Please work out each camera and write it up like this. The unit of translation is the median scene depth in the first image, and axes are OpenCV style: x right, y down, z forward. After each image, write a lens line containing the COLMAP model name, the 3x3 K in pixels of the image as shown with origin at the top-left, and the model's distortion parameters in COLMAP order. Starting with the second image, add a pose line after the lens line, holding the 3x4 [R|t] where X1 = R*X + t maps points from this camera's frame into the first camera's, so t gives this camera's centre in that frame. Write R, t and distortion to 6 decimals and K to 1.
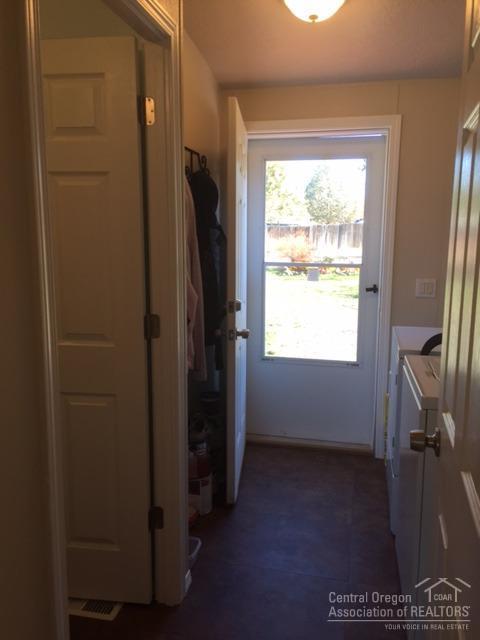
lens RADIAL K [[538.7, 0, 239.8], [0, 538.7, 319.2], [0, 0, 1]] dist [0.023139, -0.001910]
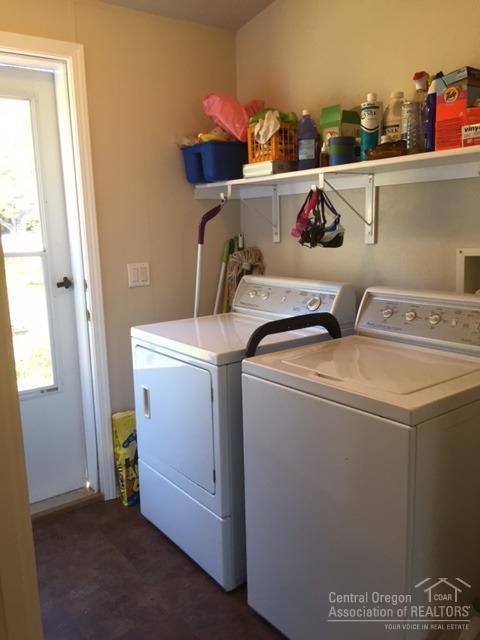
lens RADIAL K [[538.7, 0, 240.8], [0, 538.7, 322.2], [0, 0, 1]] dist [0.023139, -0.001910]
pose [[0.652363, -0.155062, 0.741875, -0.157823], [0.143832, 0.986388, 0.079691, -0.028256], [-0.744134, 0.054718, 0.665786, 0.335640]]
